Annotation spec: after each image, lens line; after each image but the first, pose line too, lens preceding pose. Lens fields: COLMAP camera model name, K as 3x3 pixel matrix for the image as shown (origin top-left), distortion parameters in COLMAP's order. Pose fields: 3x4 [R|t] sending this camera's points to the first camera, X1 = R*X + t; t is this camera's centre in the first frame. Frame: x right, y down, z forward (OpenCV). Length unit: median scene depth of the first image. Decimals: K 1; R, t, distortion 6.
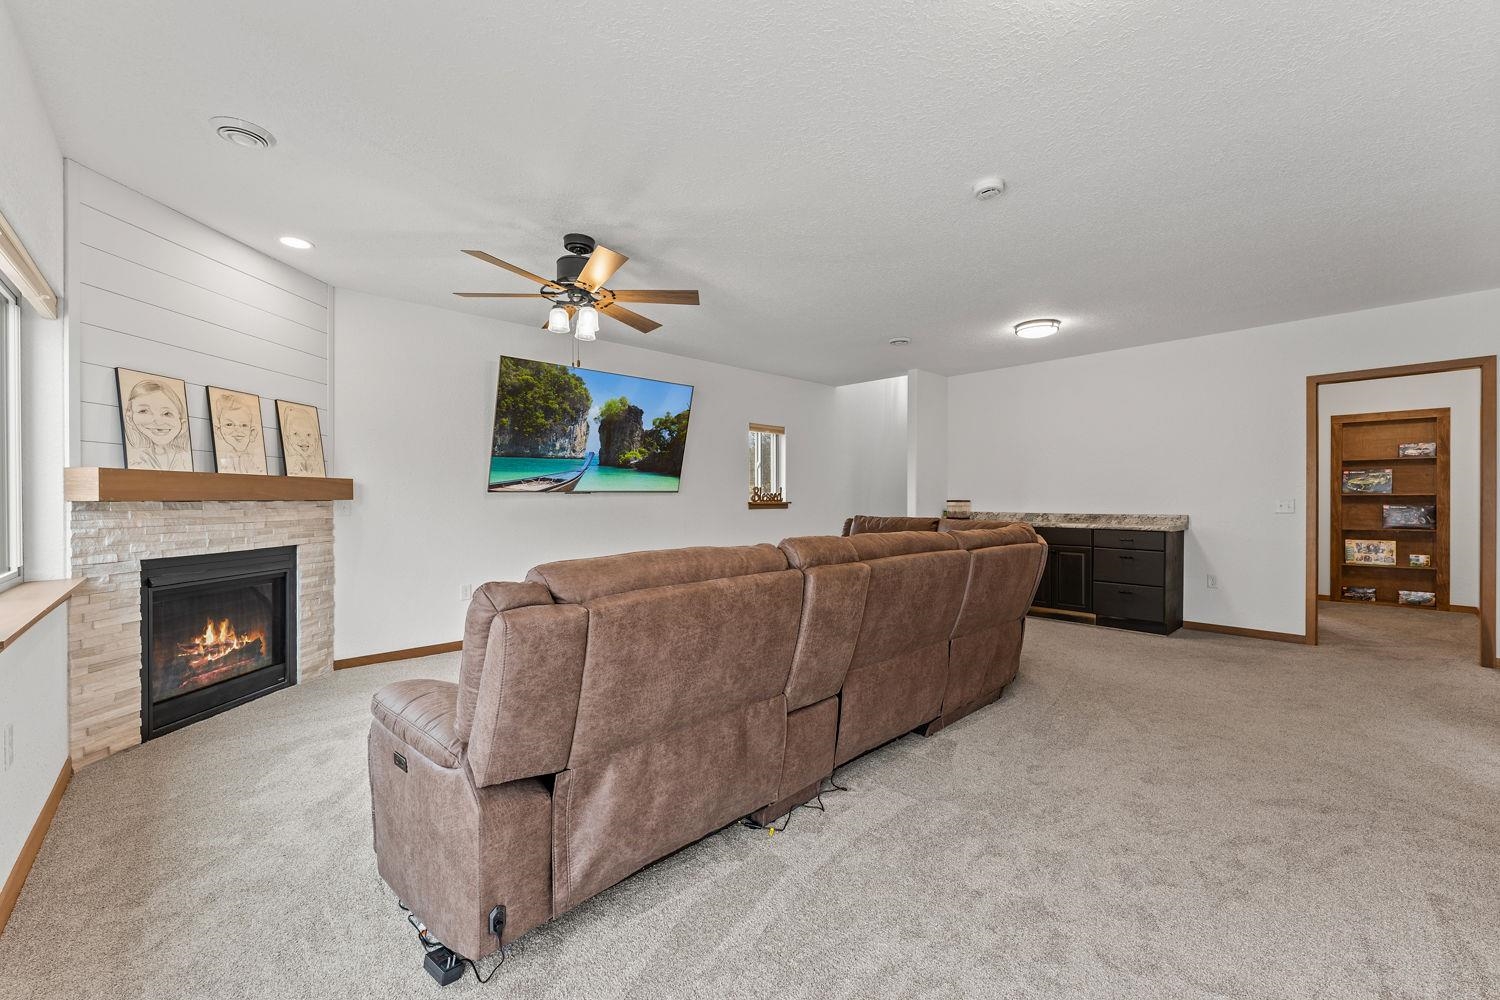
lens RADIAL K [[605.8, 0, 742.3], [0, 605.8, 499.3], [0, 0, 1]] dist [0.003149, 0.000485]
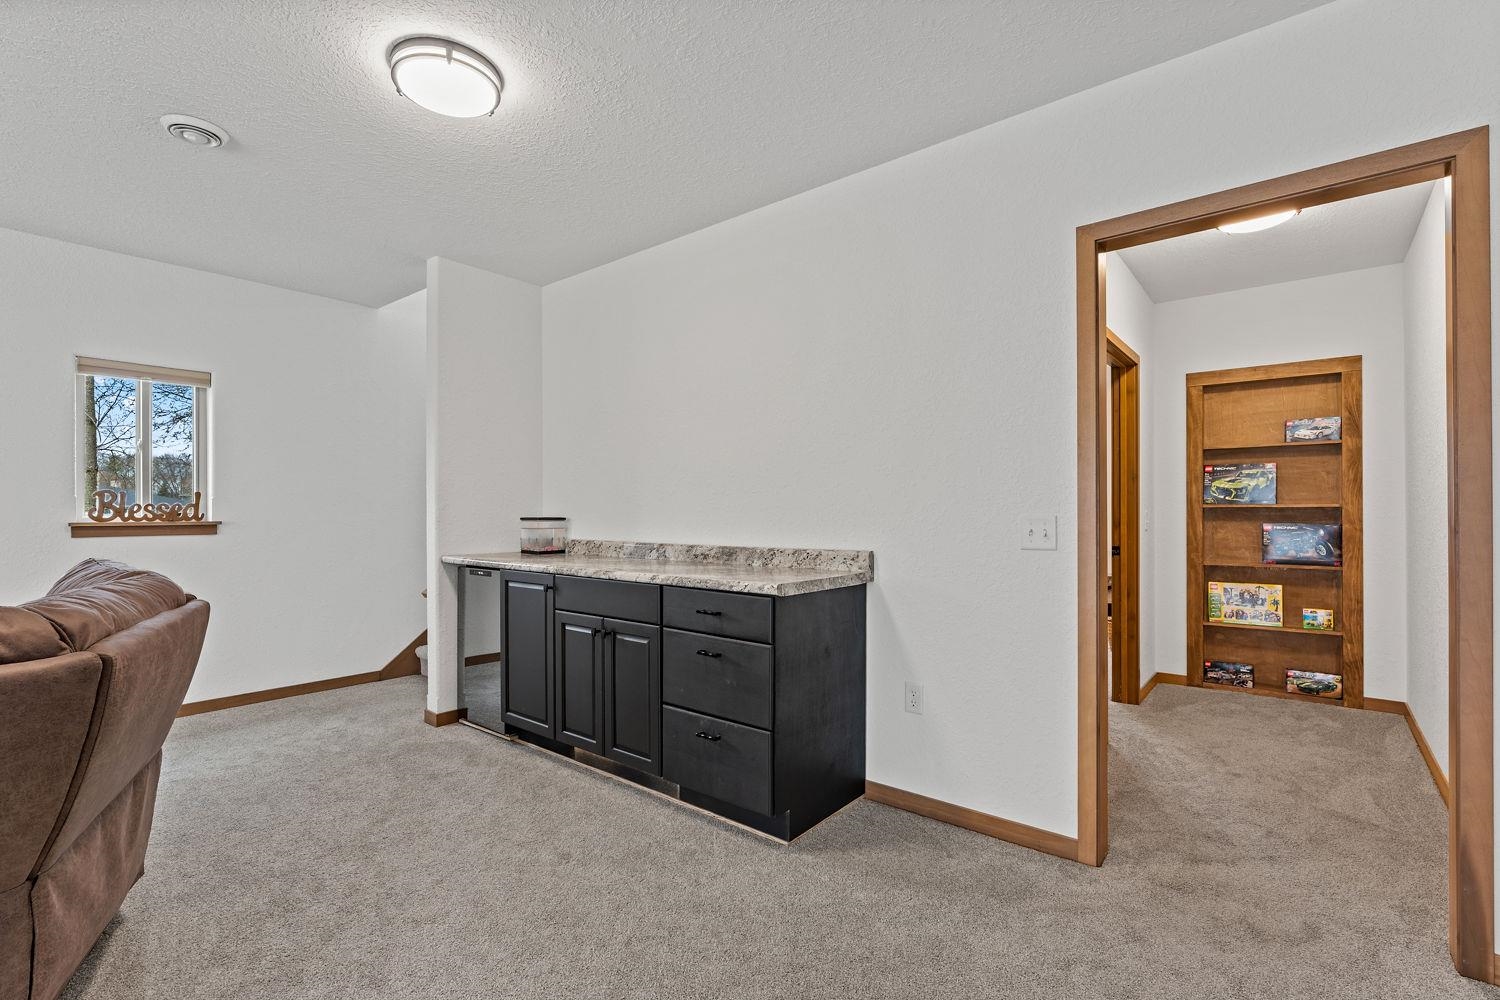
lens RADIAL K [[667.1, 0, 745.9], [0, 667.1, 508.1], [0, 0, 1]] dist [-0.001724, 0.000389]
pose [[0.992197, -0.000995, 0.124678, 0.575205], [0.001720, 0.999982, -0.005705, -0.003683], [-0.124670, 0.005874, 0.992181, 0.509738]]
